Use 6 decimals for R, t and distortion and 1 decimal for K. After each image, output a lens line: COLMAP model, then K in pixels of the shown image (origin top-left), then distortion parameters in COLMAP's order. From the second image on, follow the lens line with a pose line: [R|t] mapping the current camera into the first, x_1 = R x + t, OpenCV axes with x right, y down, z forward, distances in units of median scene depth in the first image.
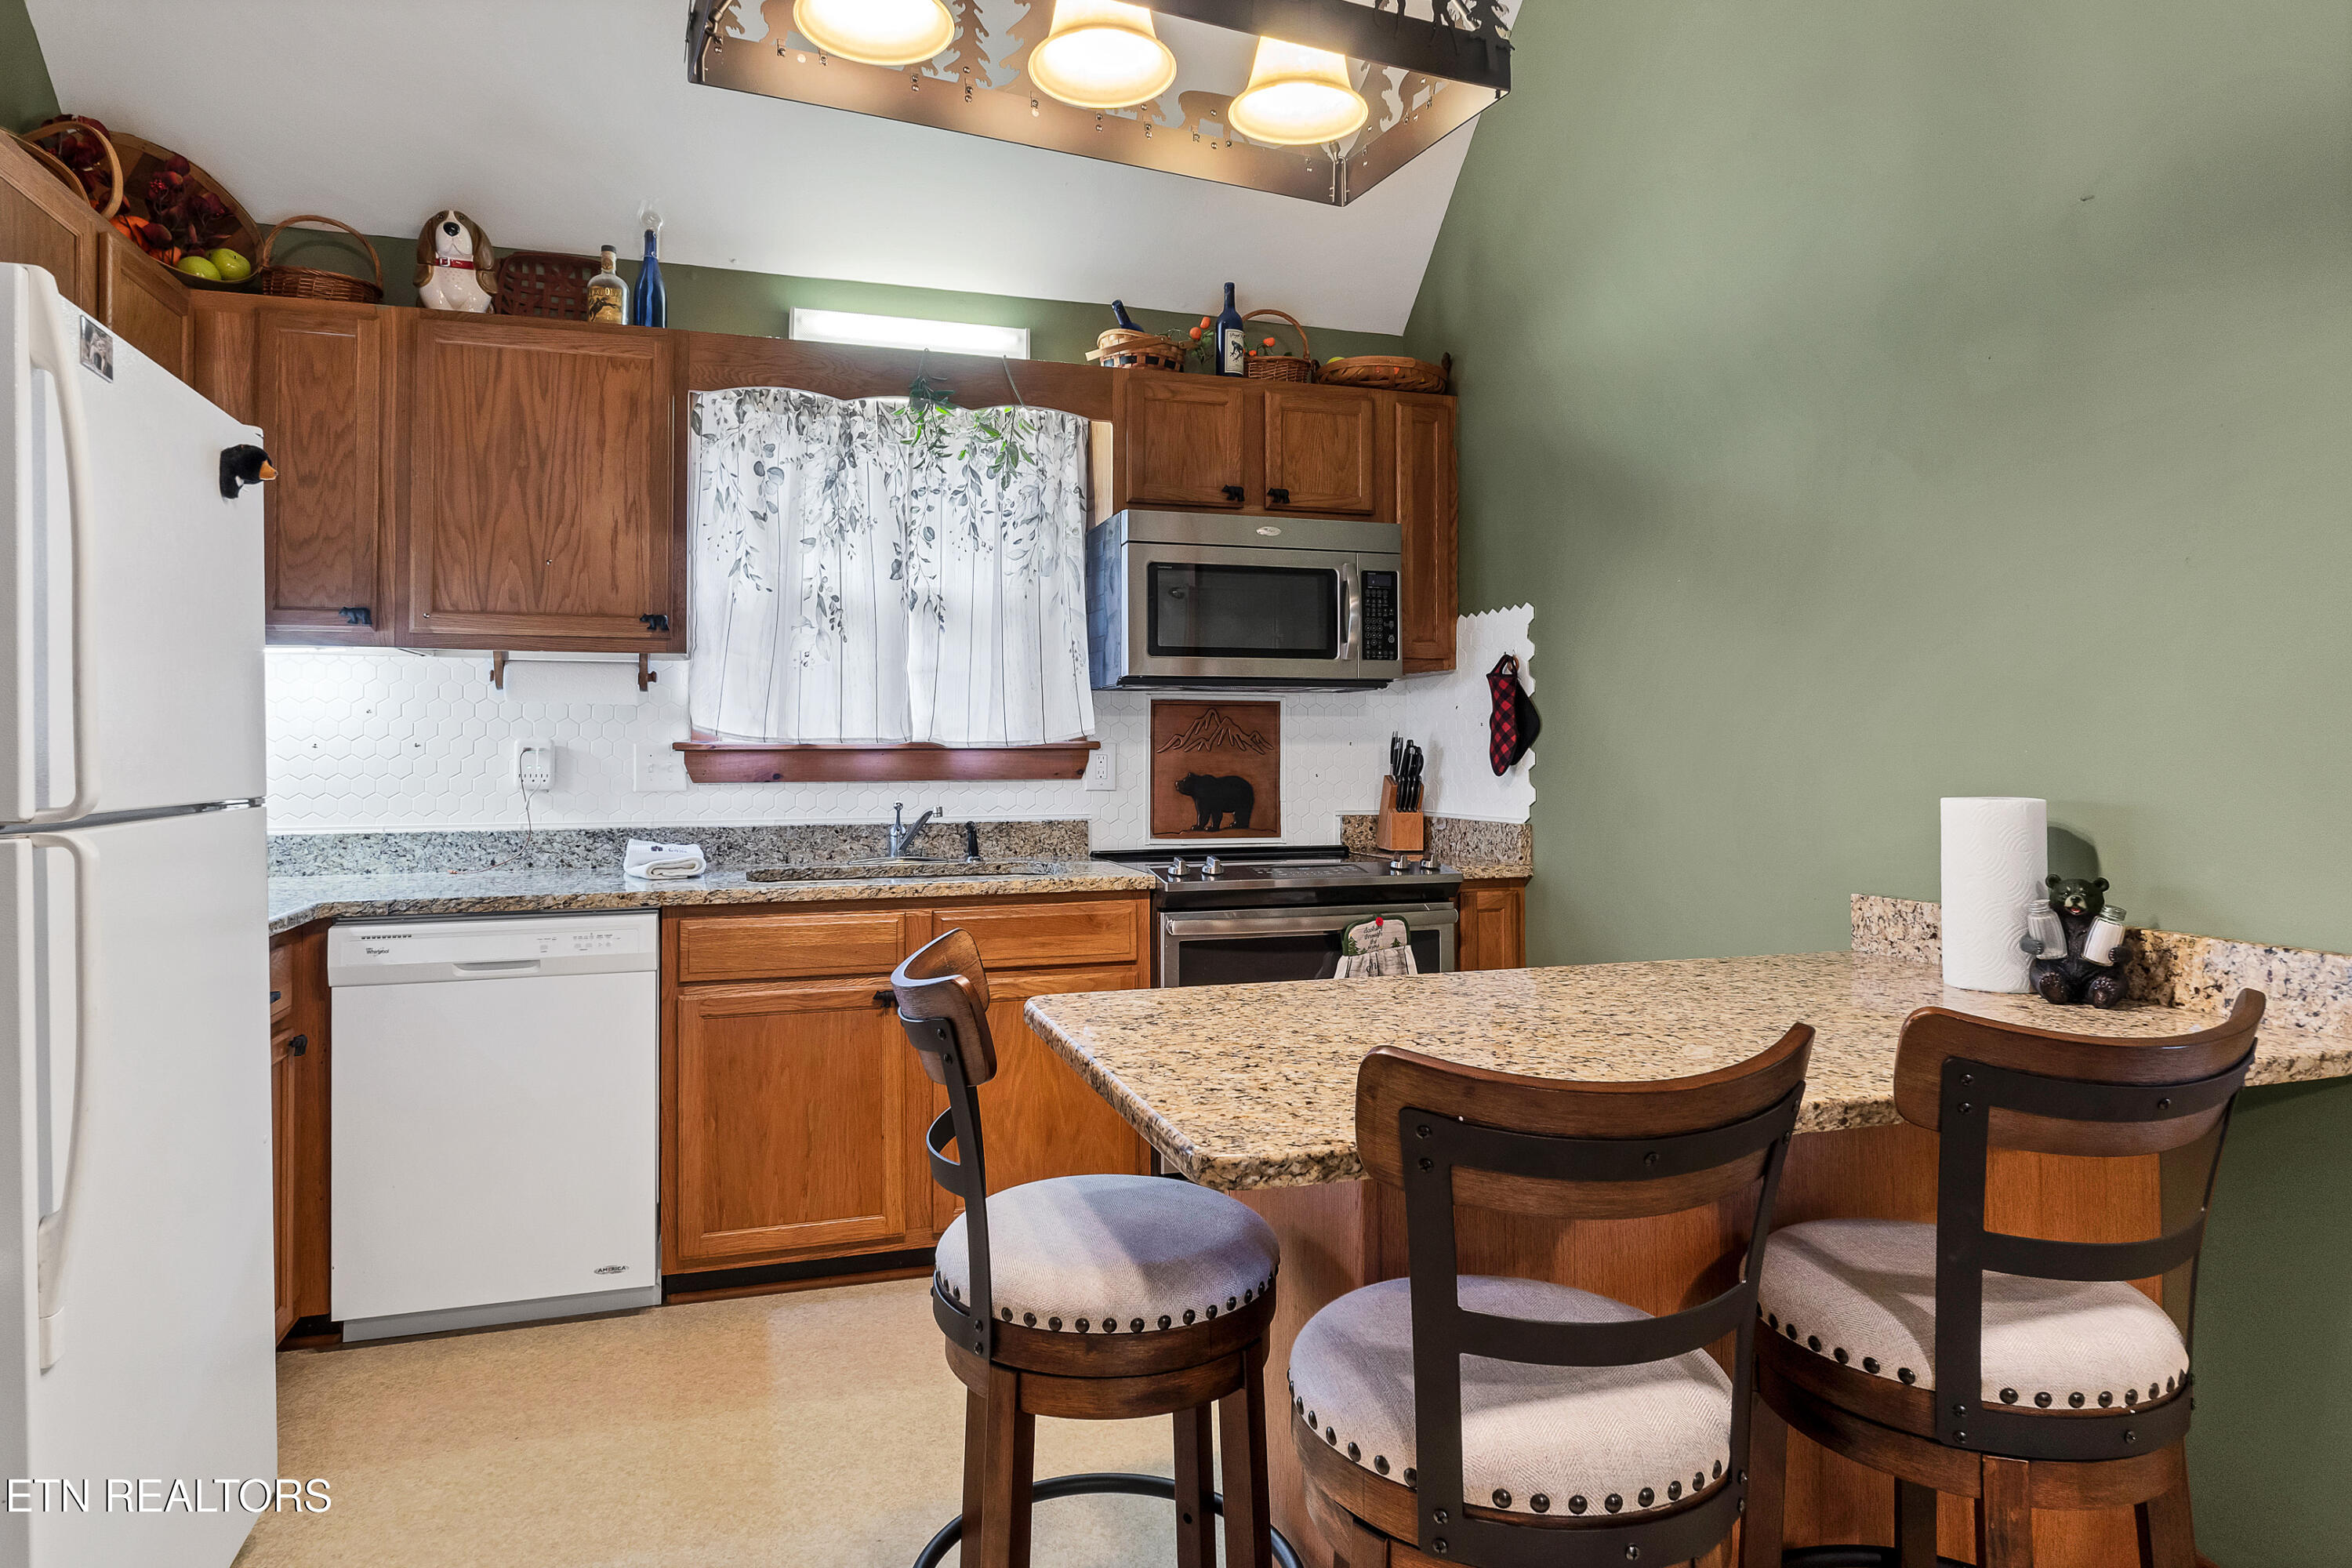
lens RADIAL K [[1418.1, 0, 1195.7], [0, 1418.1, 723.4], [0, 0, 1]] dist [-0.006716, 0.001154]
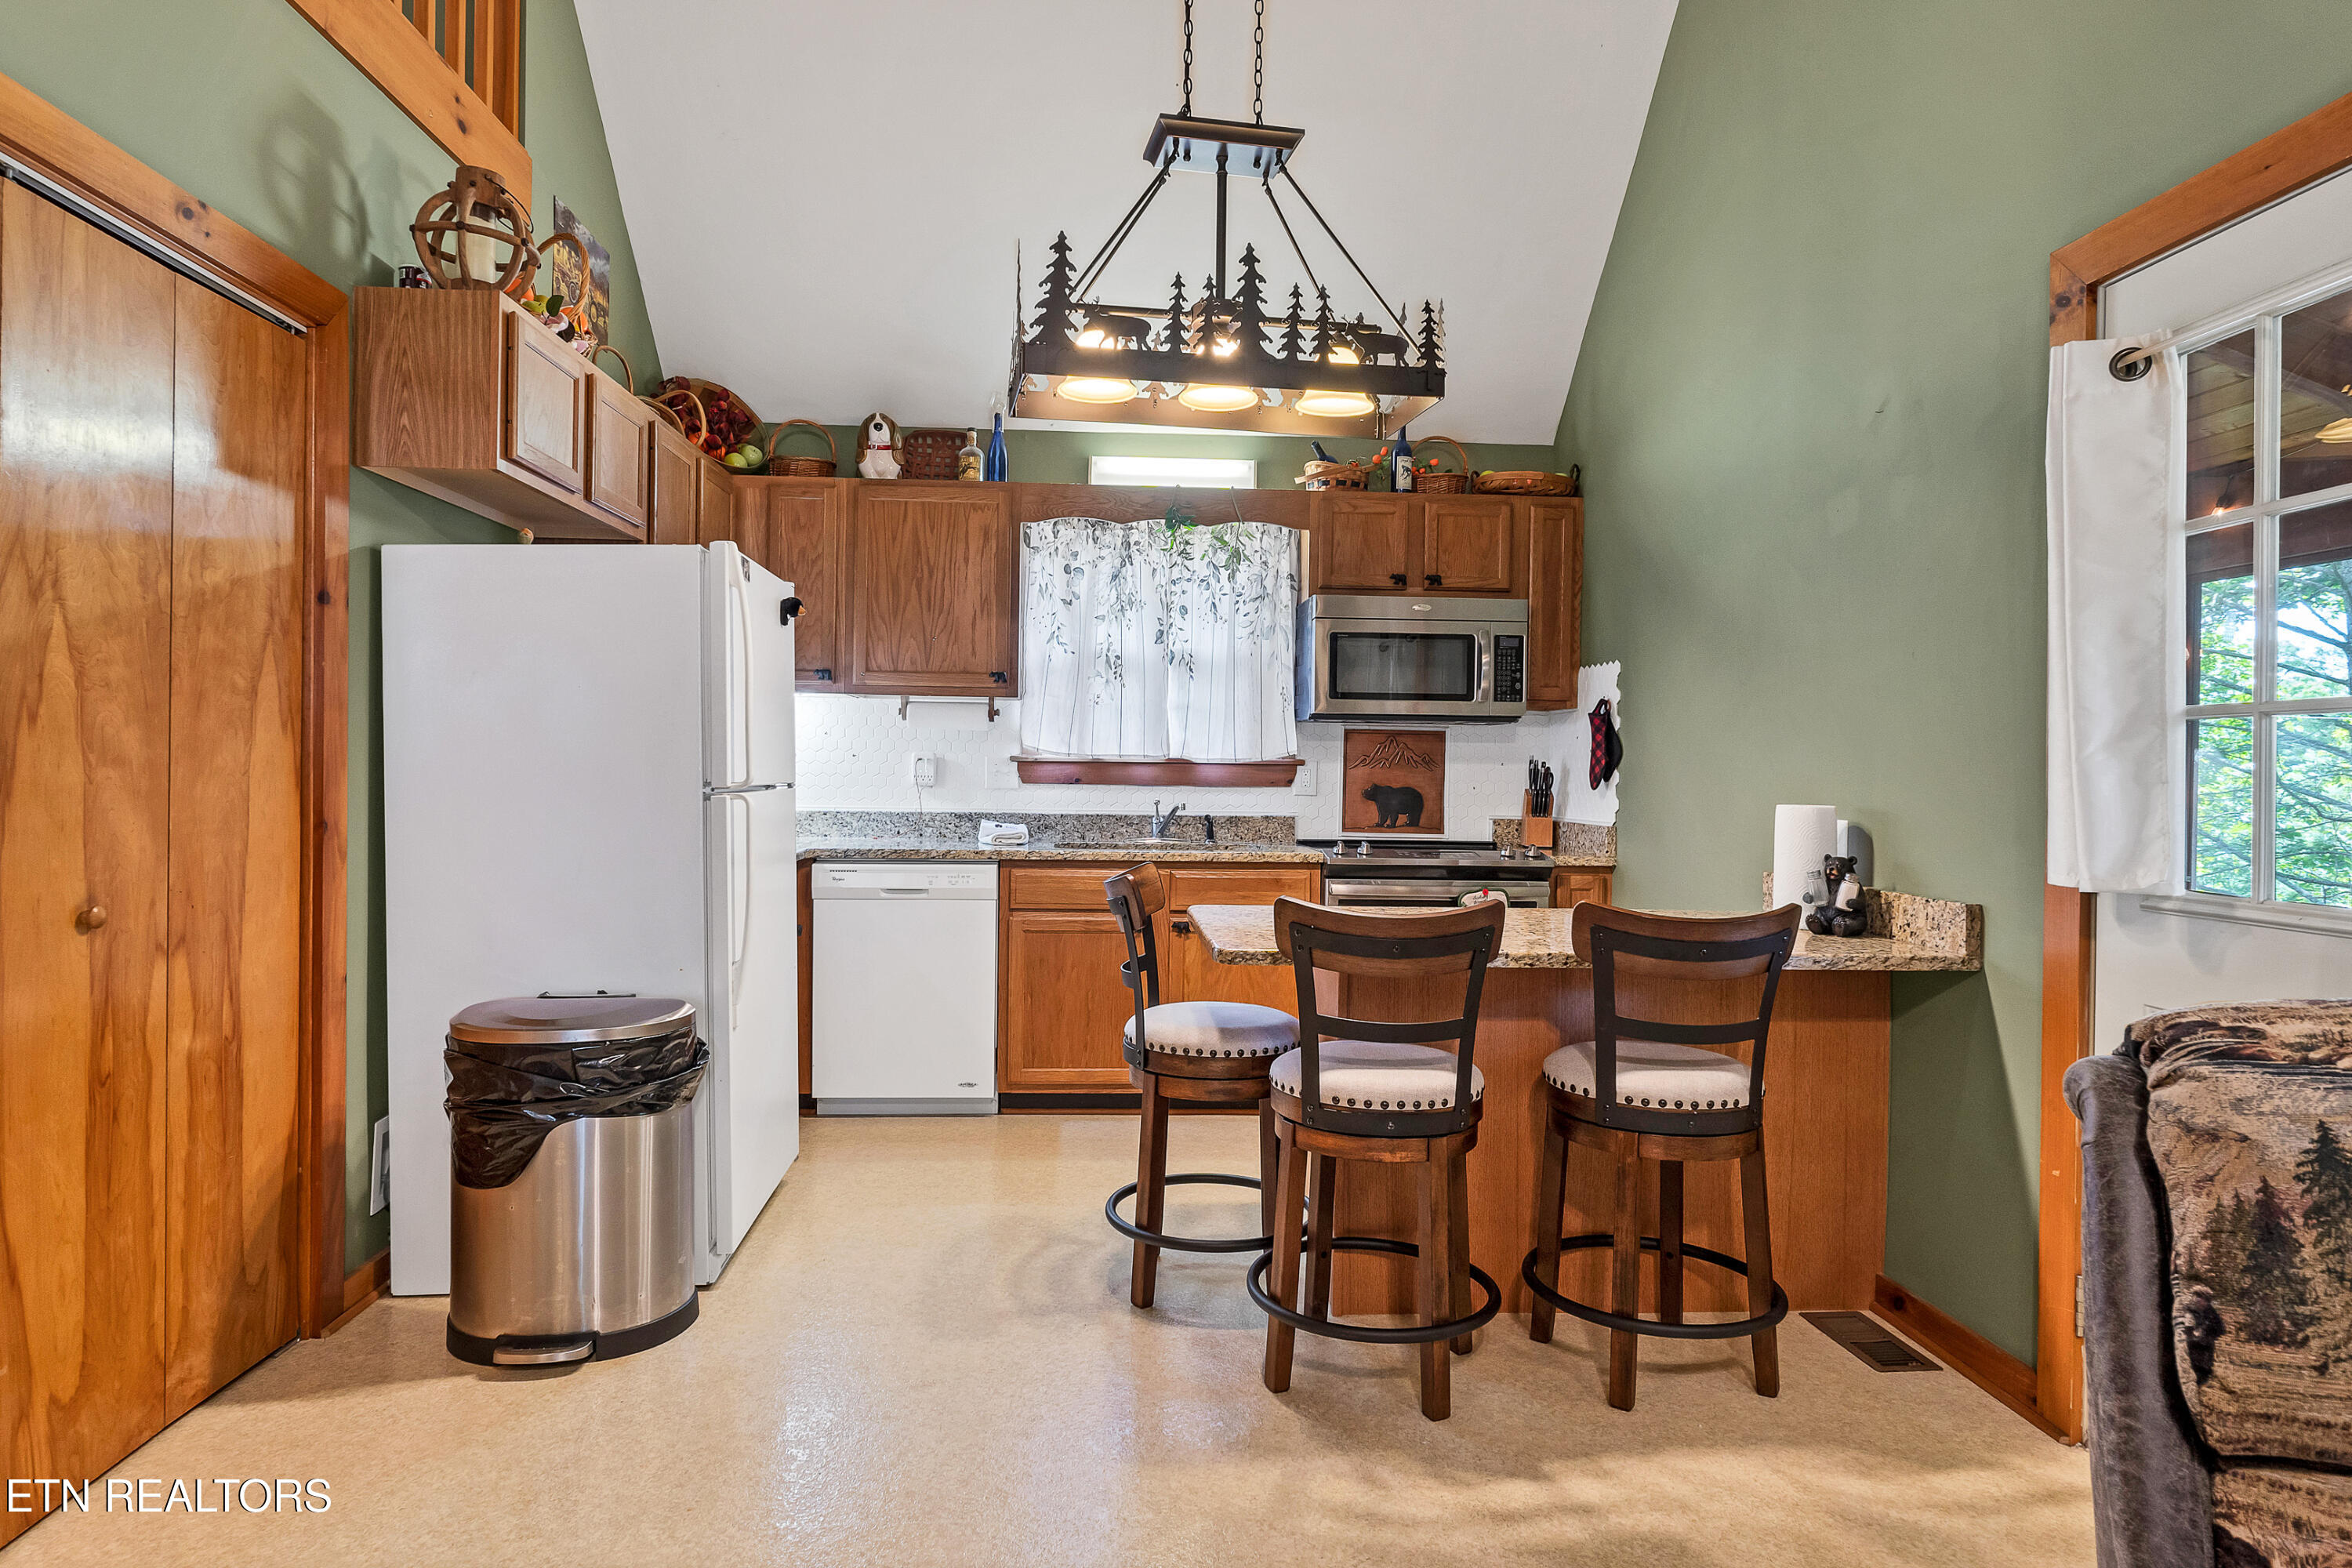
lens RADIAL K [[1418.1, 0, 1177.3], [0, 1418.1, 775.3], [0, 0, 1]] dist [-0.006716, 0.001154]
pose [[0.969012, 0.017913, -0.246364, 0.183495], [-0.011738, 0.999580, 0.026510, -0.008507], [0.246735, -0.022797, 0.968815, -0.435636]]
